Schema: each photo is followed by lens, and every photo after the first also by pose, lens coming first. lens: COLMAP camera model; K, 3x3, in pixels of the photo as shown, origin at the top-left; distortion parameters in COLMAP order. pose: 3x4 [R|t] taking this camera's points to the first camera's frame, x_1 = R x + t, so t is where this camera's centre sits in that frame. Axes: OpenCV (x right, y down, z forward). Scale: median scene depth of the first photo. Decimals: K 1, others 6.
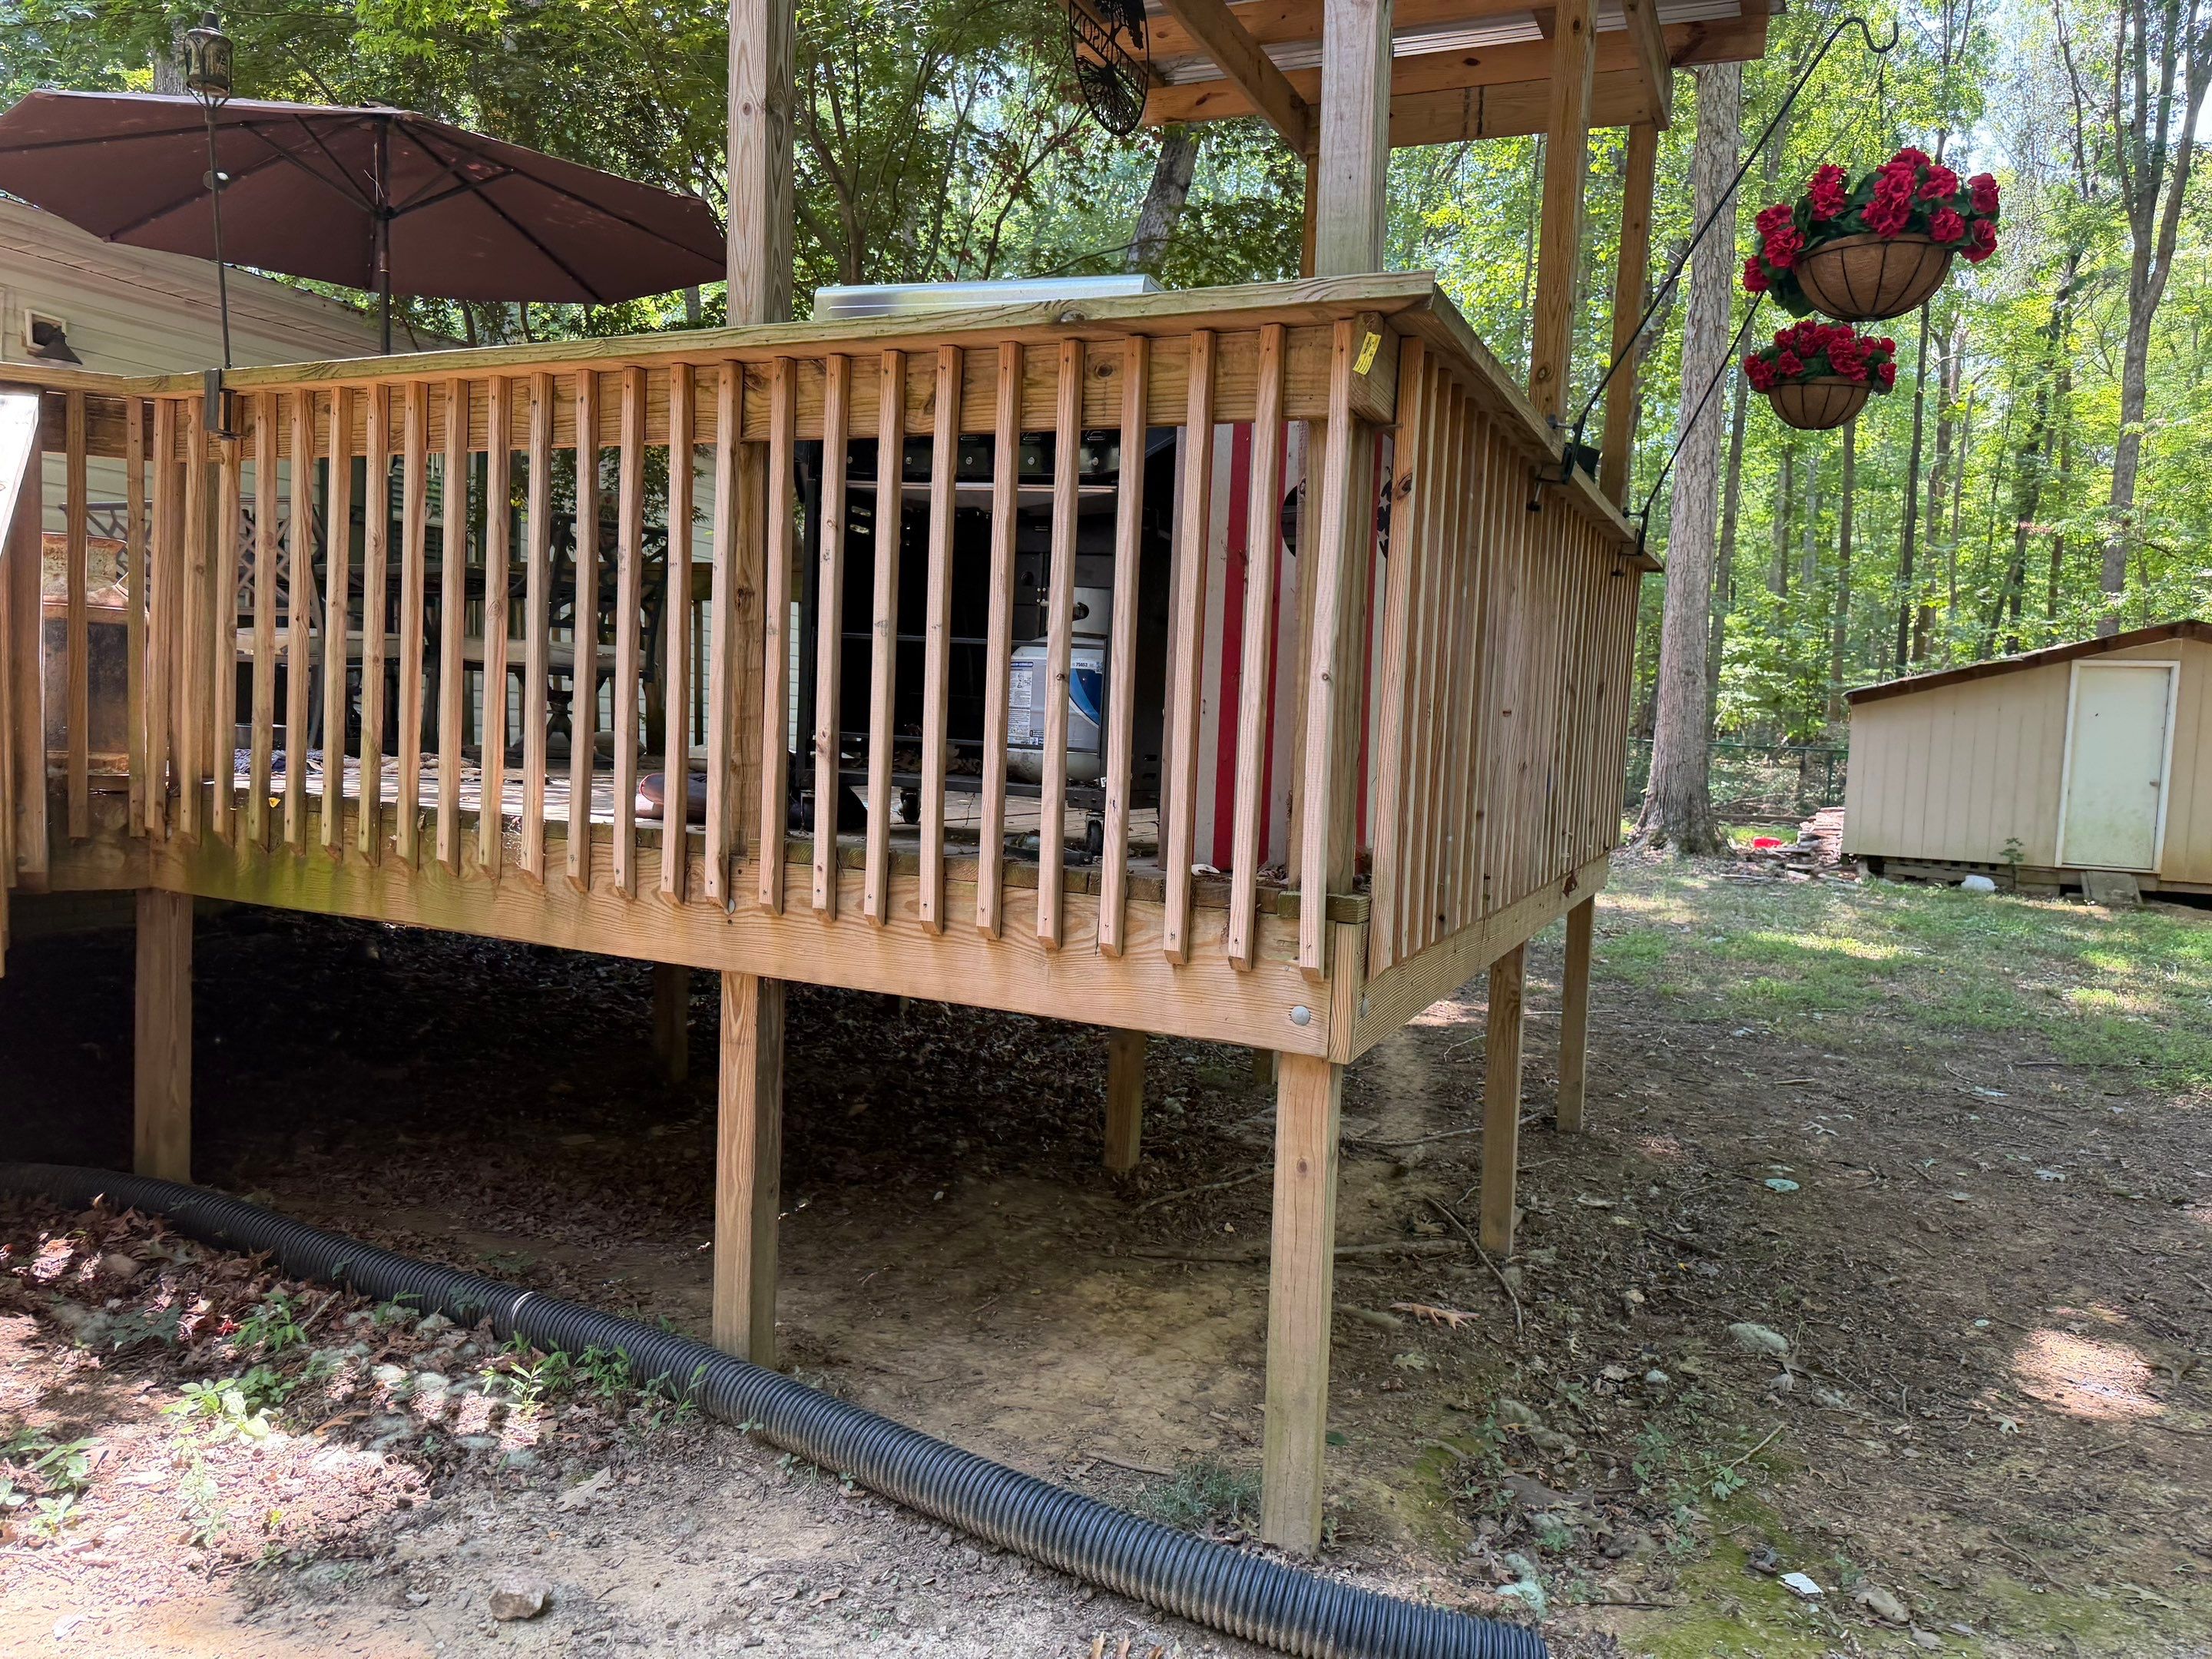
lens RADIAL K [[1549.4, 0, 1140.7], [0, 1549.4, 842.4], [0, 0, 1]] dist [0.008590, -0.019206]
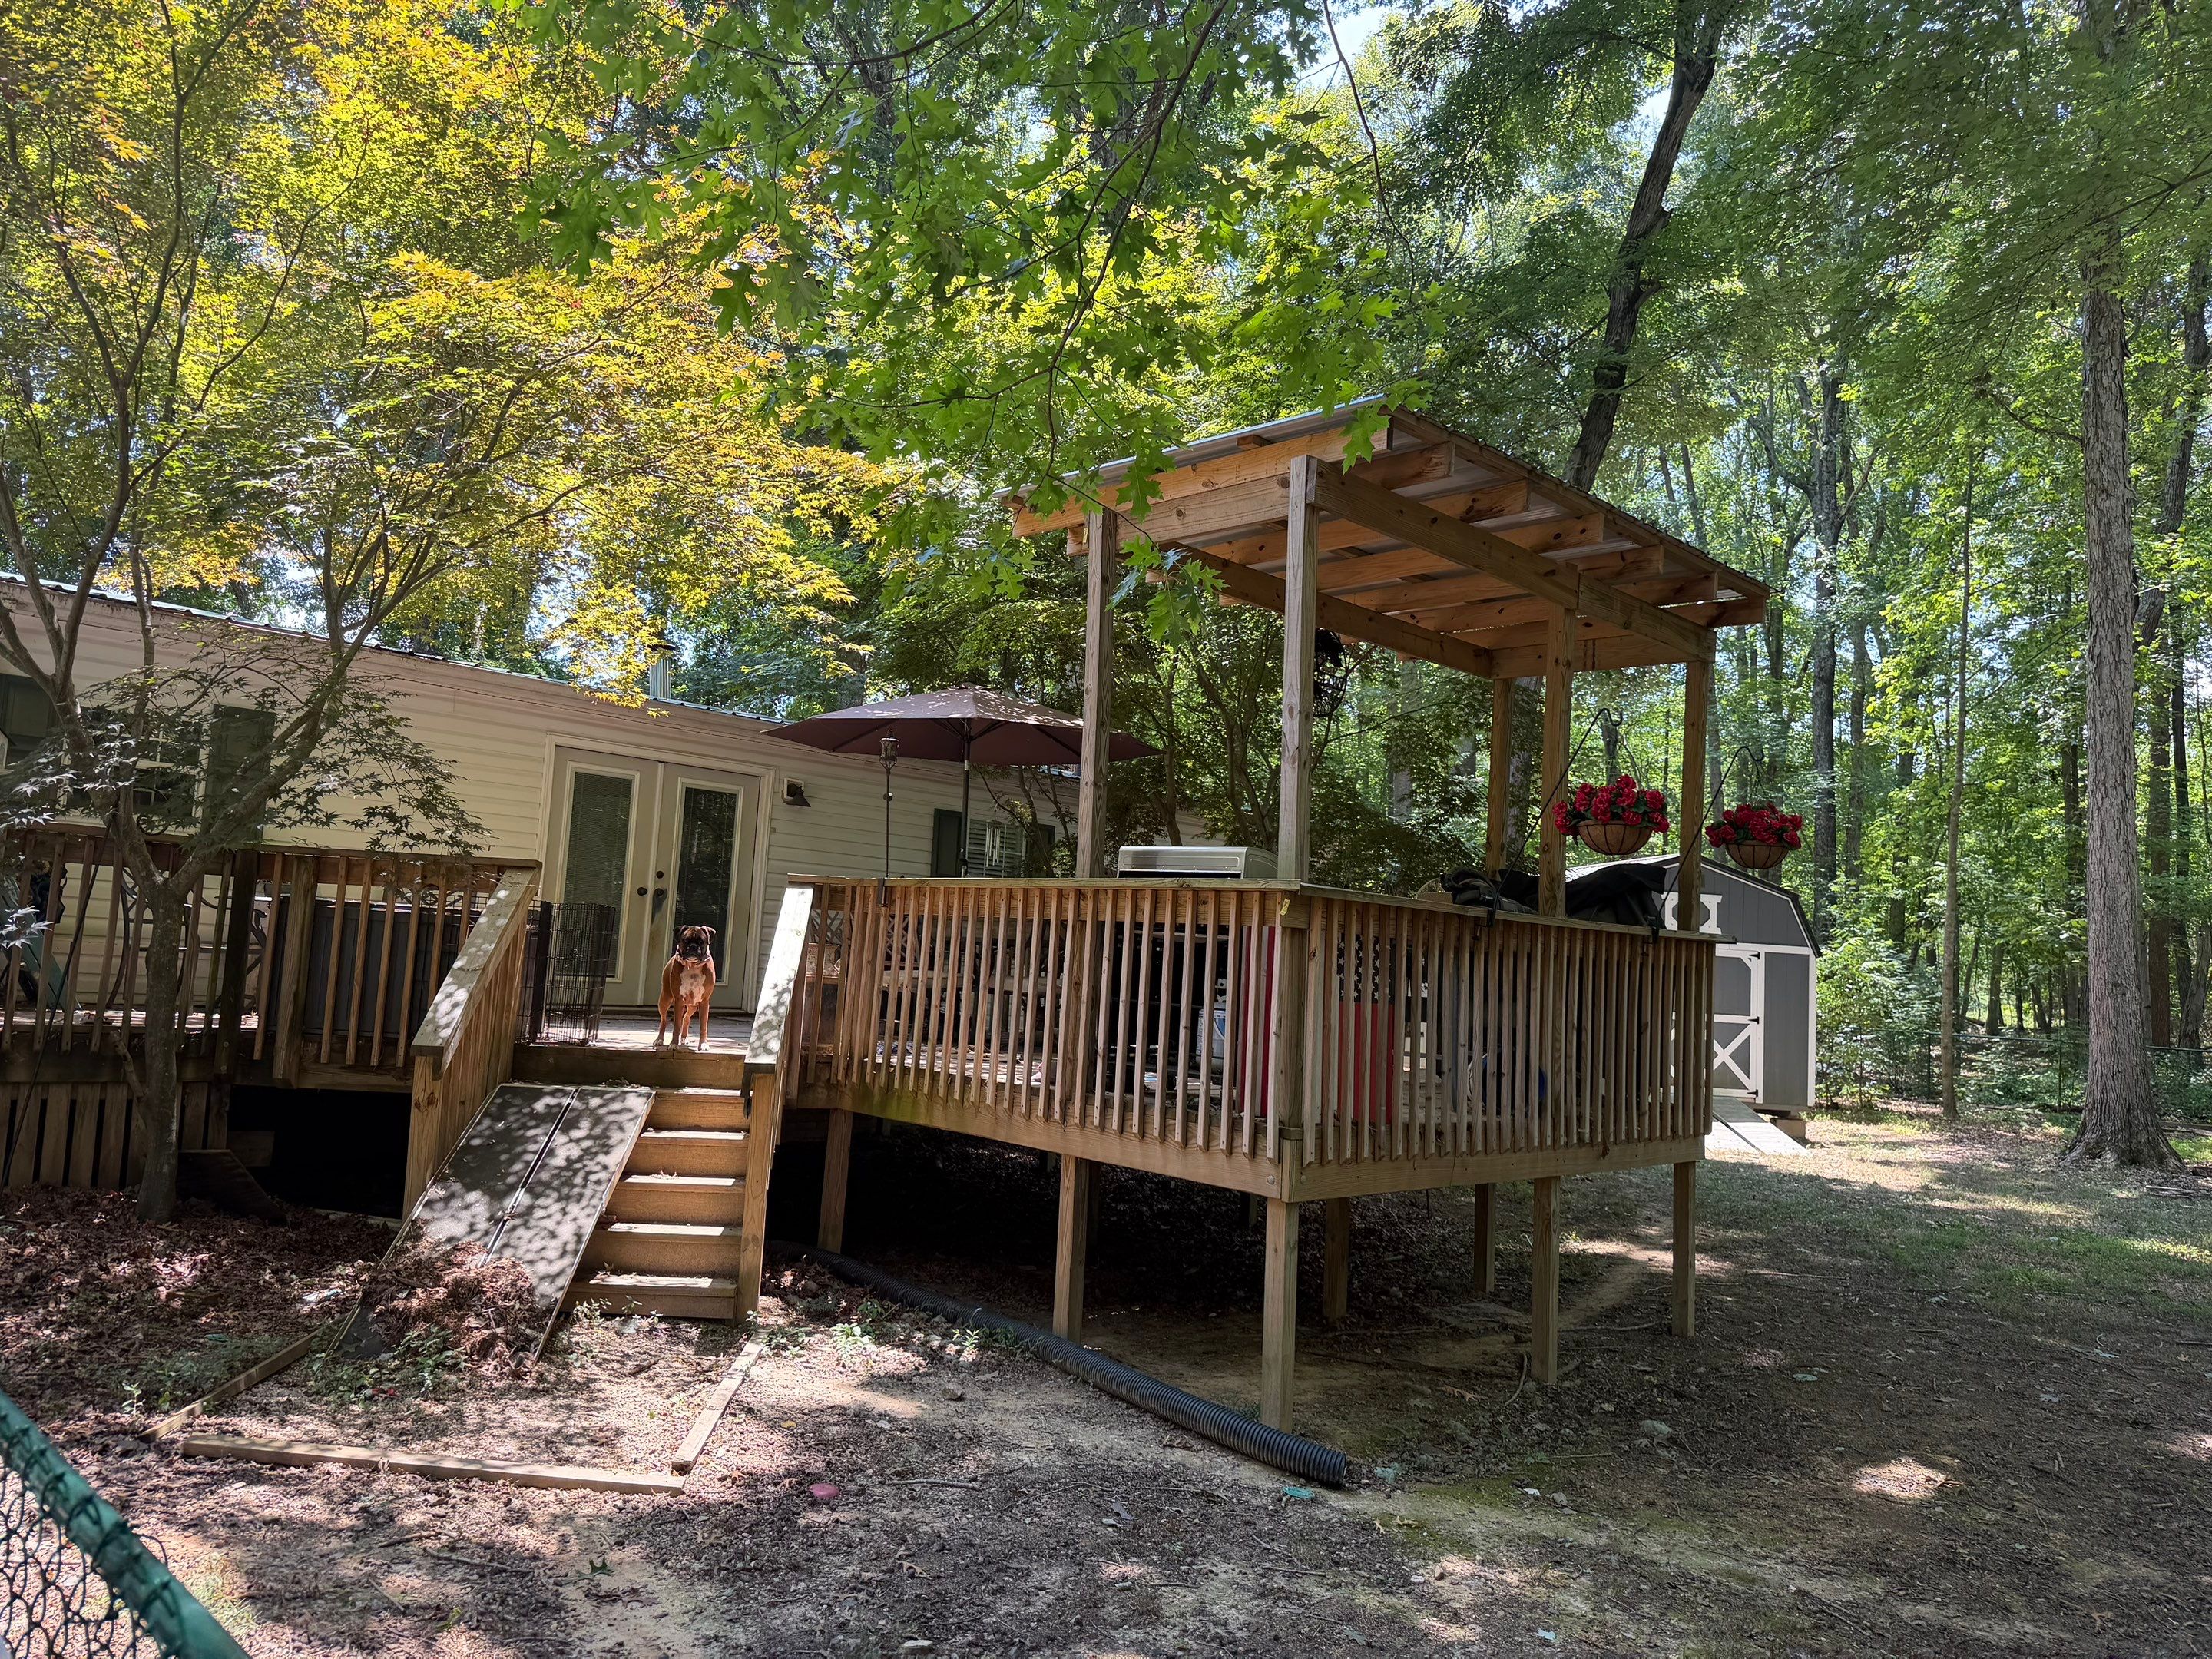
lens RADIAL K [[1549.4, 0, 1110.7], [0, 1549.4, 830.8], [0, 0, 1]] dist [0.008590, -0.019206]
pose [[0.931148, -0.018688, -0.364162, 0.582465], [-0.048819, 0.983306, -0.175288, 0.012359], [0.361359, 0.180997, 0.914691, -1.038751]]
